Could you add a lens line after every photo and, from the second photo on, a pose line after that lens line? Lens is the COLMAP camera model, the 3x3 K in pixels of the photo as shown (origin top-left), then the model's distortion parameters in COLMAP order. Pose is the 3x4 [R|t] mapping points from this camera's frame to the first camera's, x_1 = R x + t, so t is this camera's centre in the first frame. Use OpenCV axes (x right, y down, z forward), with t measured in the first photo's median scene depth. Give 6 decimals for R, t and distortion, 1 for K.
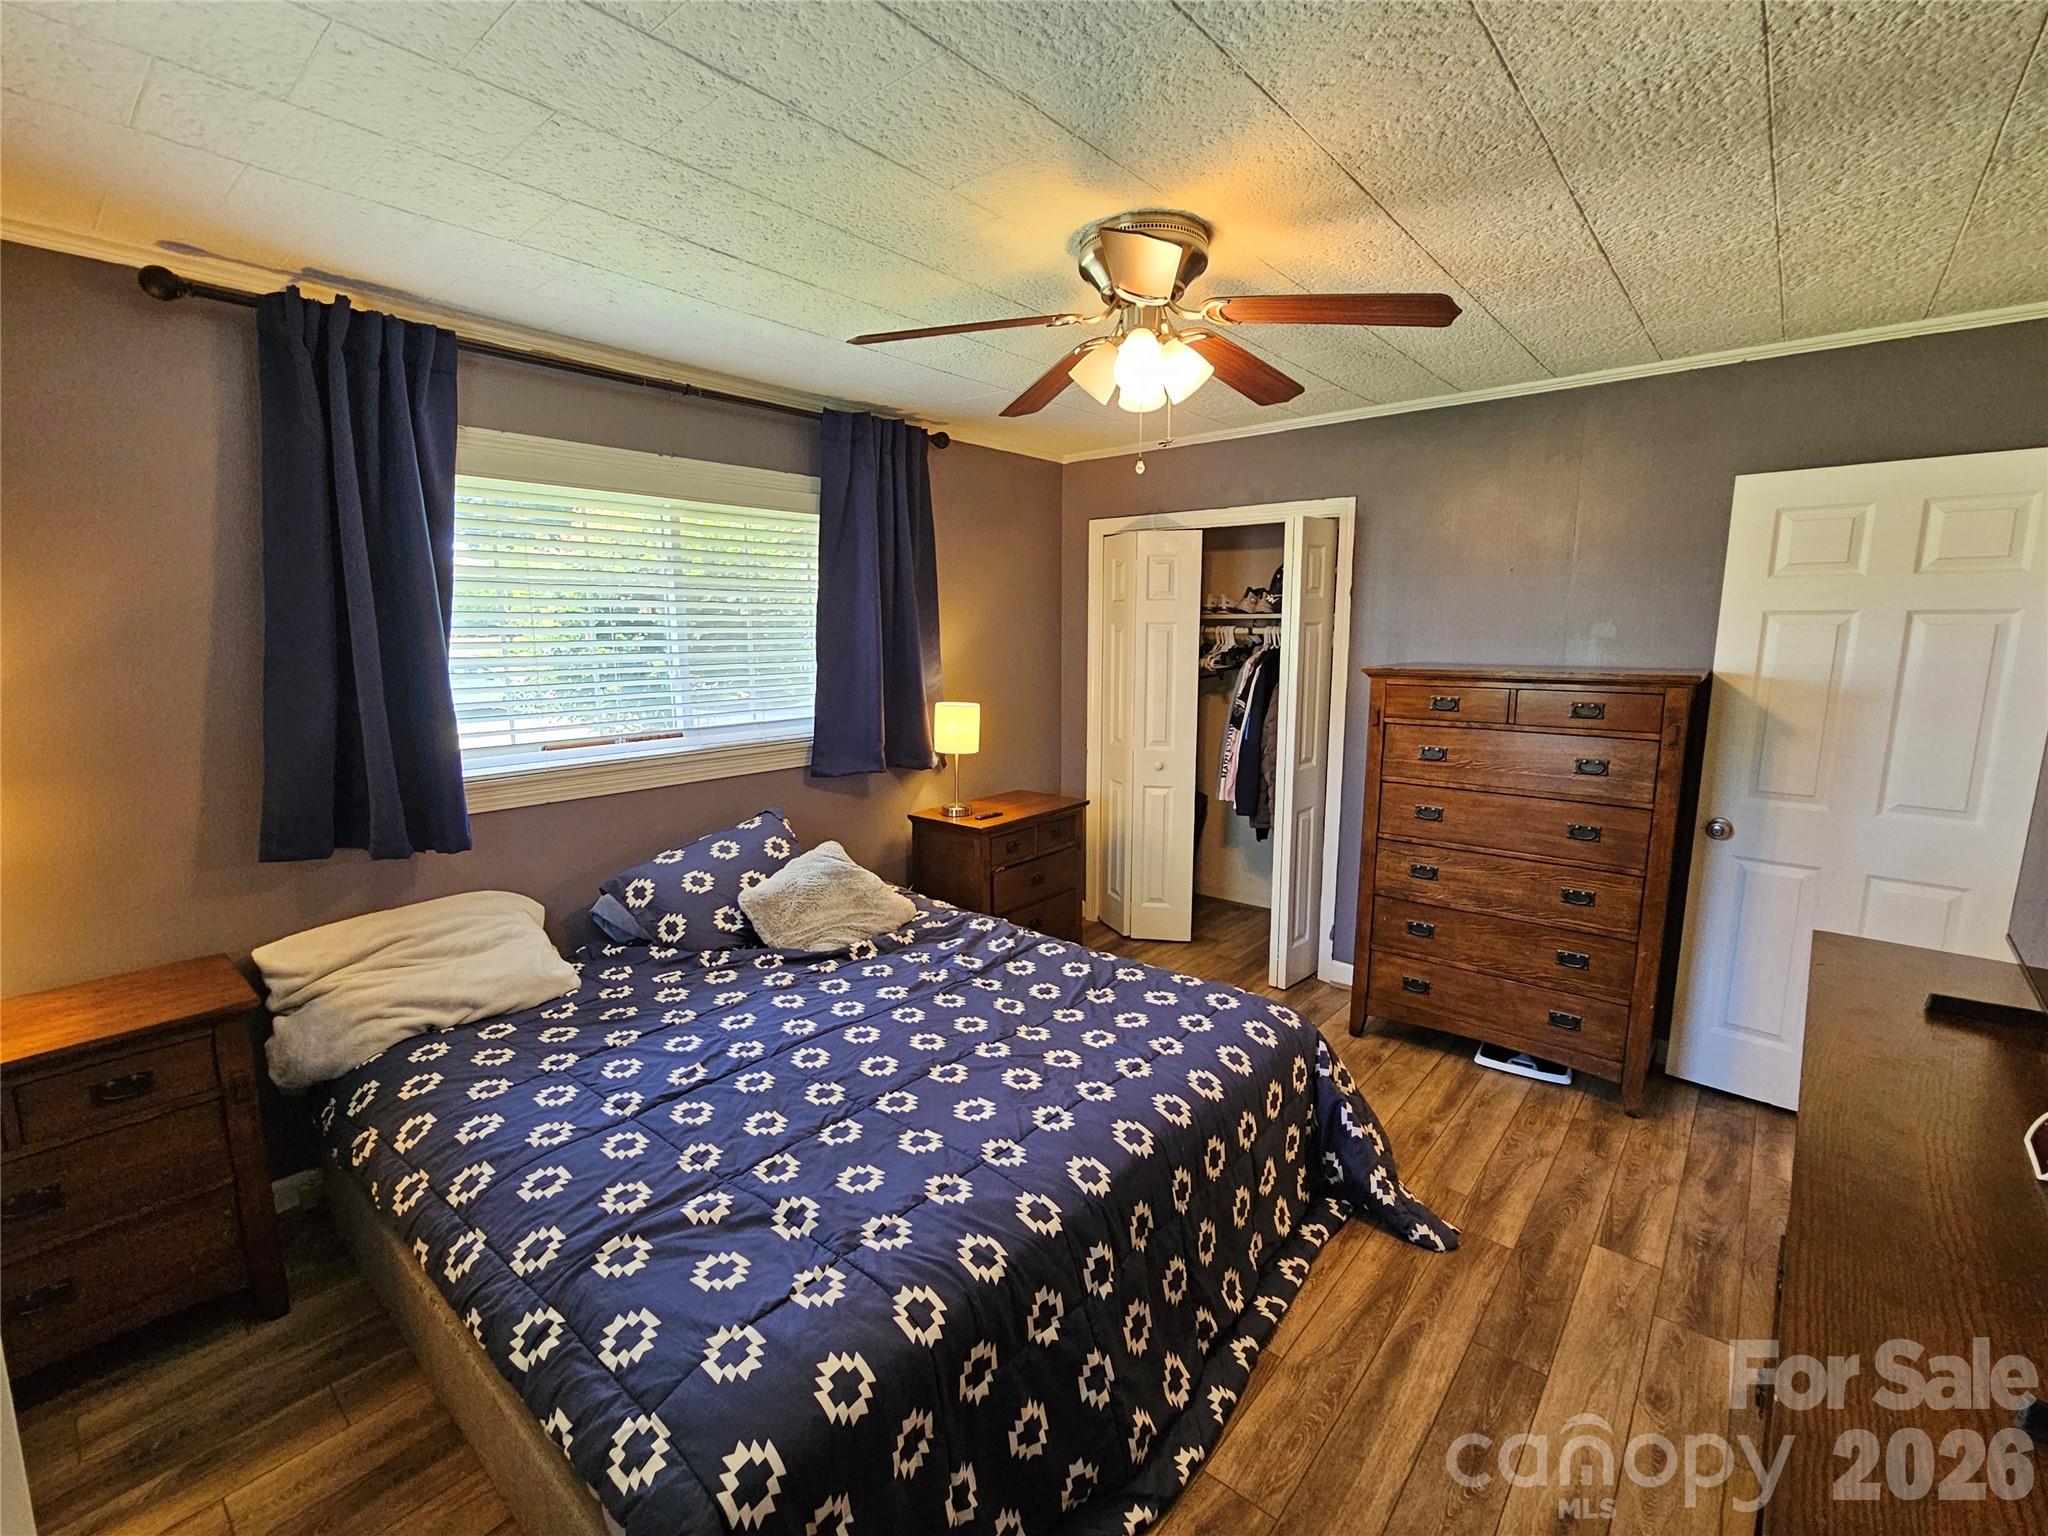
lens RADIAL K [[900.1, 0, 1024.0], [0, 900.1, 768.0], [0, 0, 1]] dist [-0.004173, -0.000249]
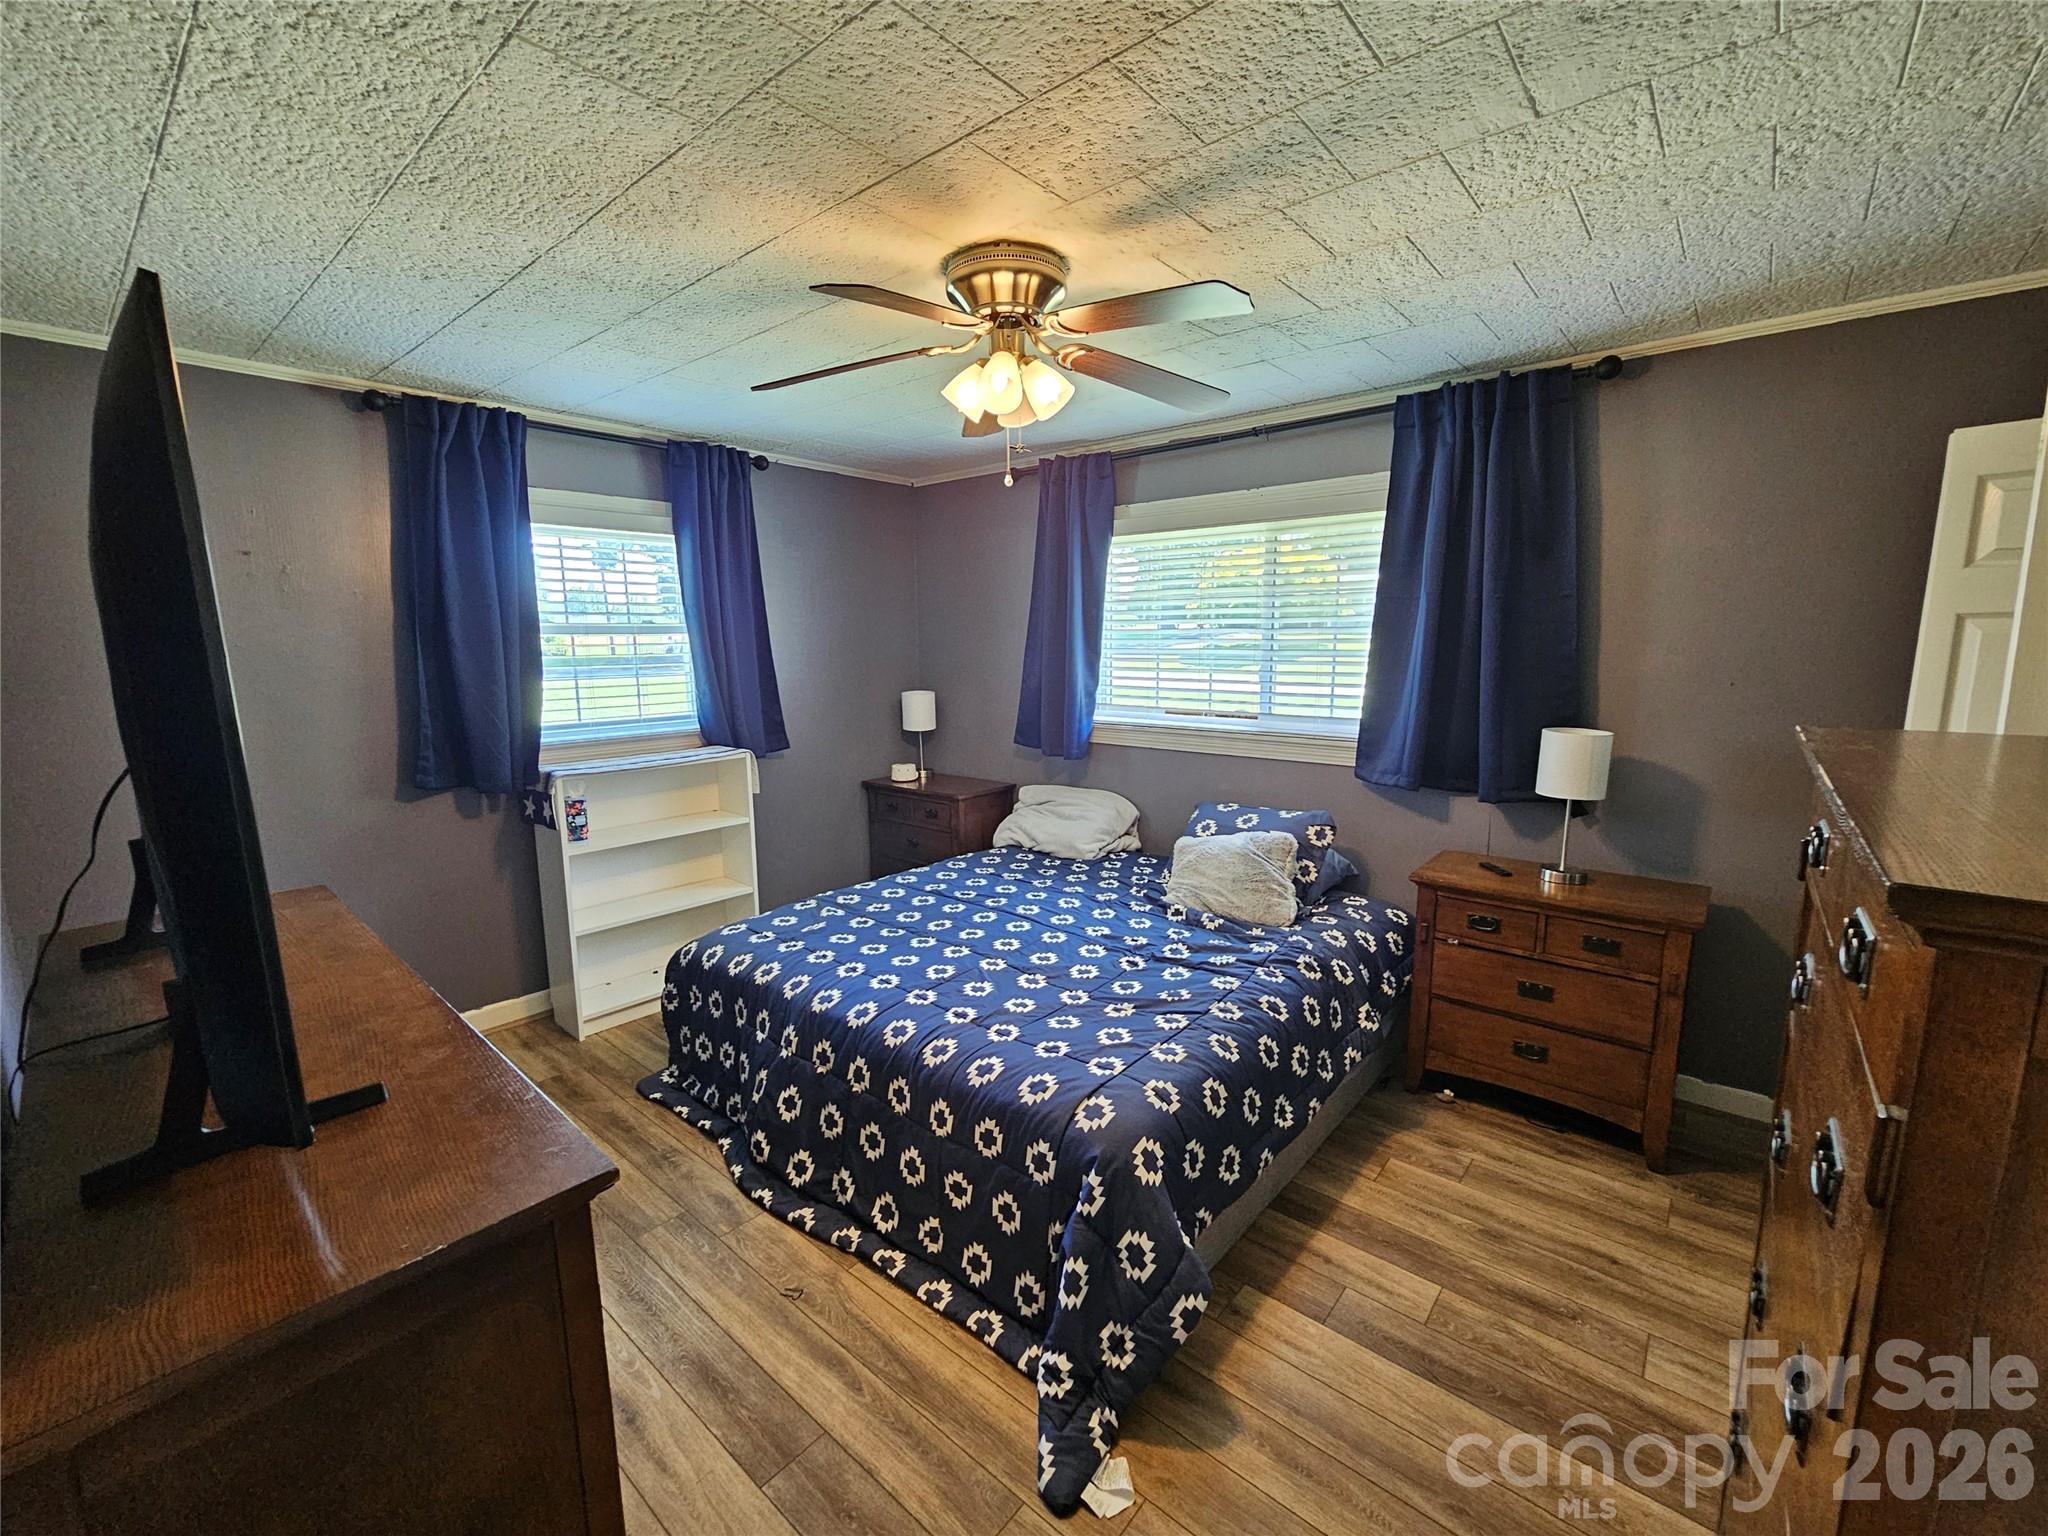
lens RADIAL K [[853.4, 0, 1024.0], [0, 853.4, 768.0], [0, 0, 1]] dist [0.000051, -0.000206]
pose [[-0.000479, 0.159435, -0.987208, 0.995653], [-0.150297, 0.975983, 0.157695, -0.136811], [0.988641, 0.148450, 0.023495, 0.878272]]
